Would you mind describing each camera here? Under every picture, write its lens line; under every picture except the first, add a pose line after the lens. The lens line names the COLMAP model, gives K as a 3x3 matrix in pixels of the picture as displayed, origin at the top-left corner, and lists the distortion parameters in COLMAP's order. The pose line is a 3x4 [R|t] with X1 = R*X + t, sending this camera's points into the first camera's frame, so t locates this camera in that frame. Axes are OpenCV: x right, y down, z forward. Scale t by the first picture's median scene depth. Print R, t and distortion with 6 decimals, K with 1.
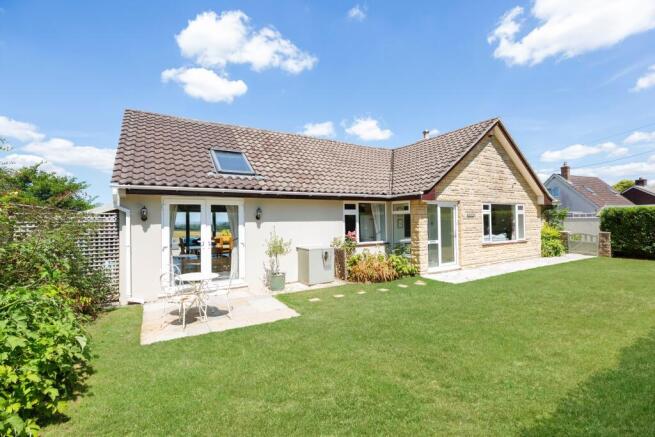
lens RADIAL K [[297.0, 0, 327.1], [0, 297.0, 219.6], [0, 0, 1]] dist [0.000829, 0.000027]
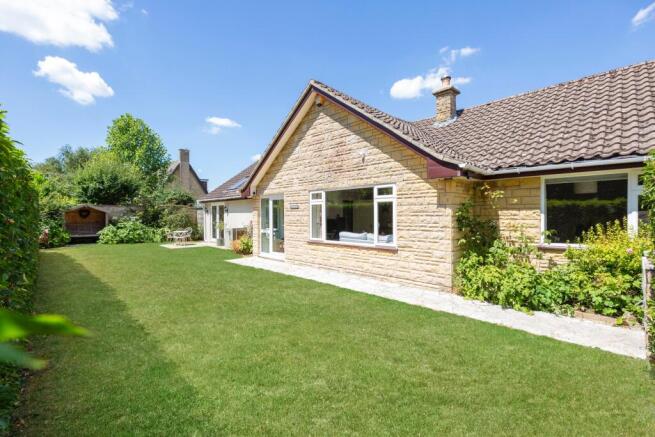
lens RADIAL K [[297.0, 0, 326.8], [0, 297.0, 215.9], [0, 0, 1]] dist [0.000829, 0.000027]
pose [[0.232453, 0.016767, -0.972463, 1.321476], [0.007544, 0.999790, 0.019042, -0.003341], [0.972578, -0.011762, 0.232278, 0.831699]]
